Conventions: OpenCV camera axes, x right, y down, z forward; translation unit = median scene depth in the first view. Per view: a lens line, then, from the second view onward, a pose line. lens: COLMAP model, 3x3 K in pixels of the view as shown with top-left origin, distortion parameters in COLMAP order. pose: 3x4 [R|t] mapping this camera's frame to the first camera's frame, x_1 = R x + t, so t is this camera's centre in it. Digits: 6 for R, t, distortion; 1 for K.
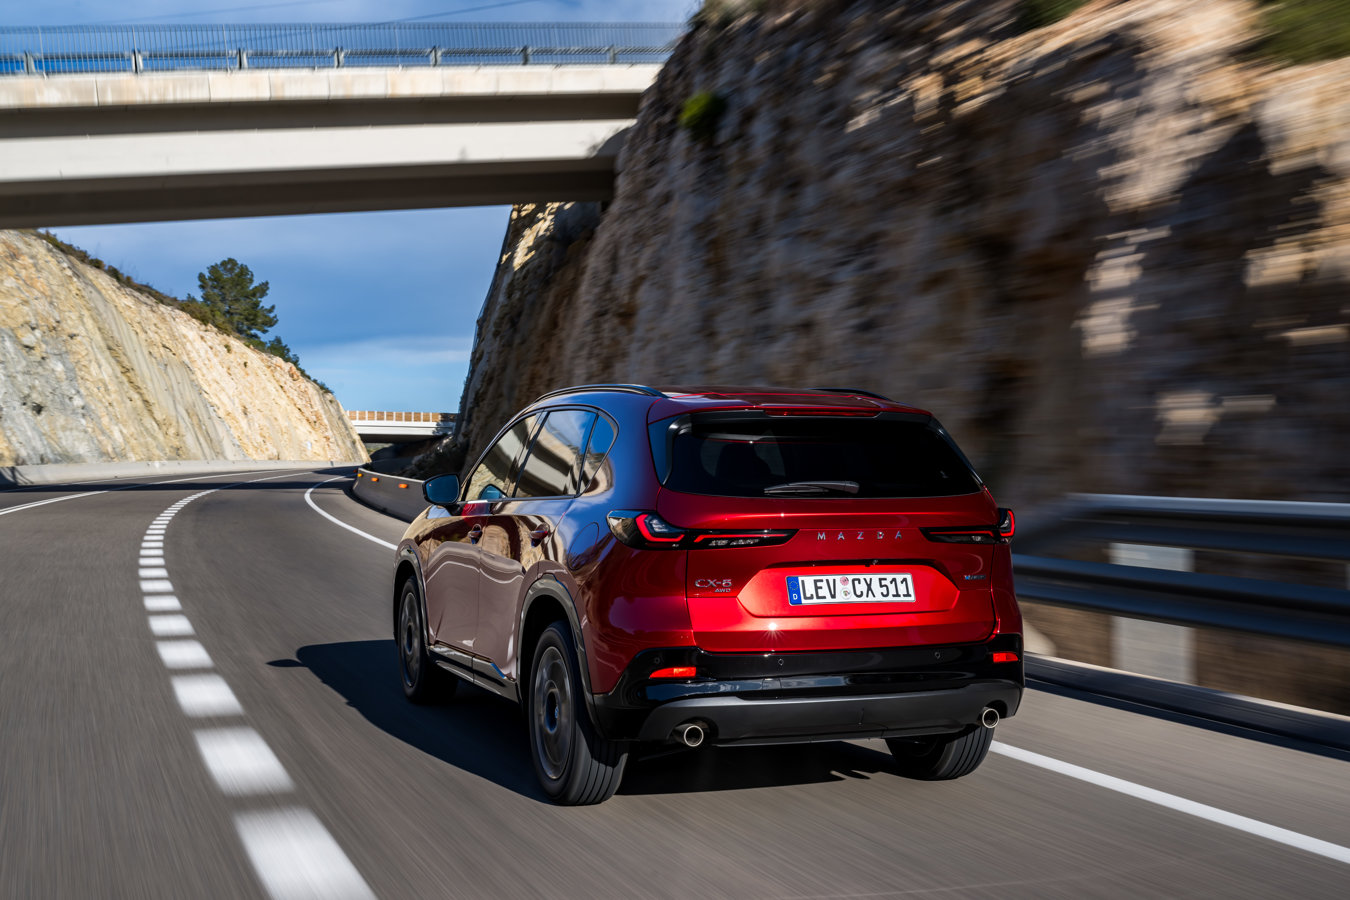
lens RADIAL K [[1592.1, 0, 639.2], [0, 1592.1, 442.9], [0, 0, 1]] dist [-0.066711, 0.000000]
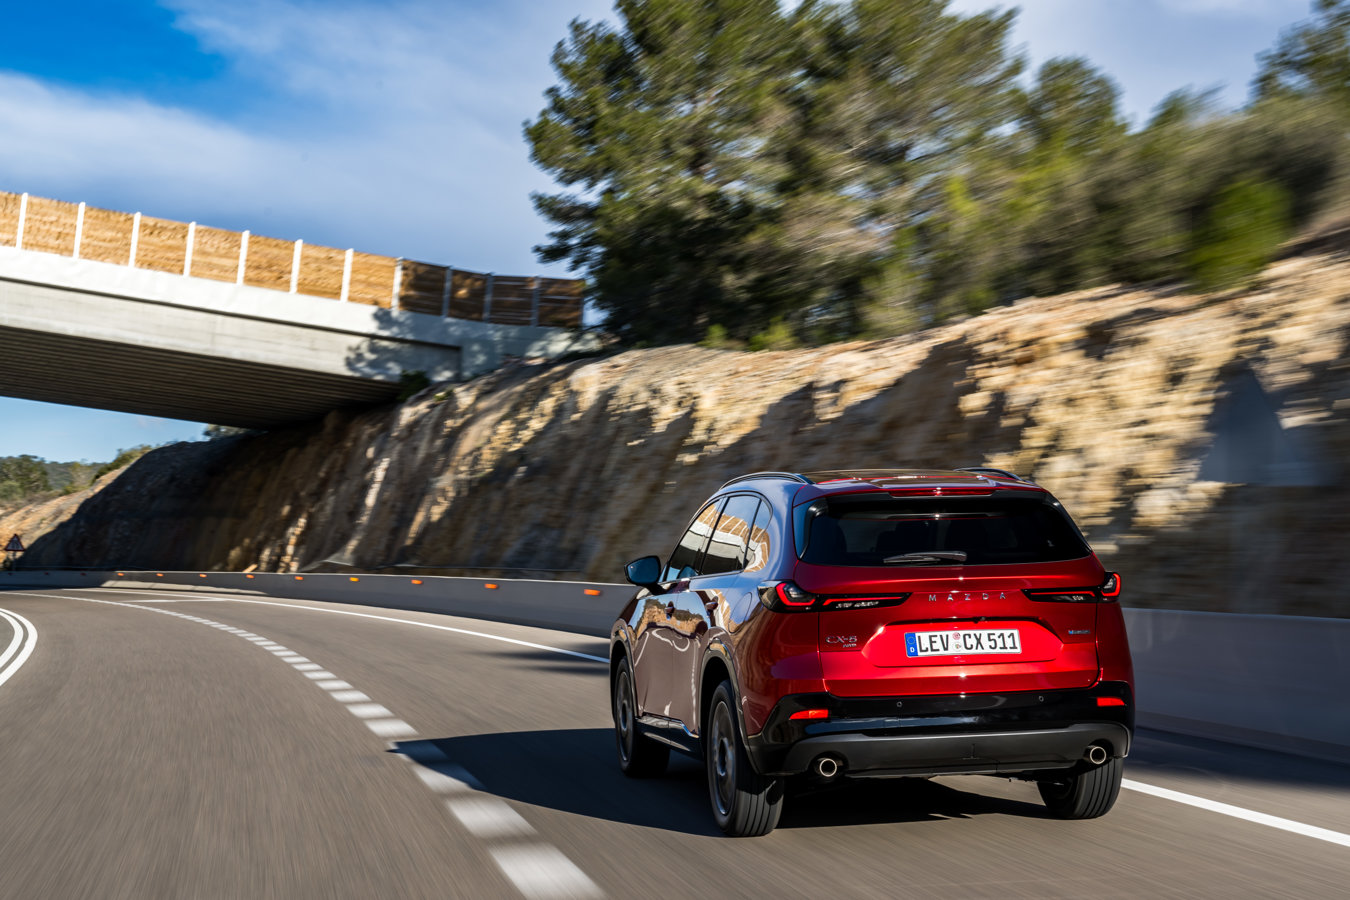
lens RADIAL K [[2013.2, 0, 679.0], [0, 2013.2, 448.1], [0, 0, 1]] dist [0.113774, 0.000000]
pose [[0.988279, -0.037686, -0.147932, 0.151811], [0.032265, 0.998723, -0.038877, -0.000591], [0.149208, 0.033649, 0.988233, -0.510159]]
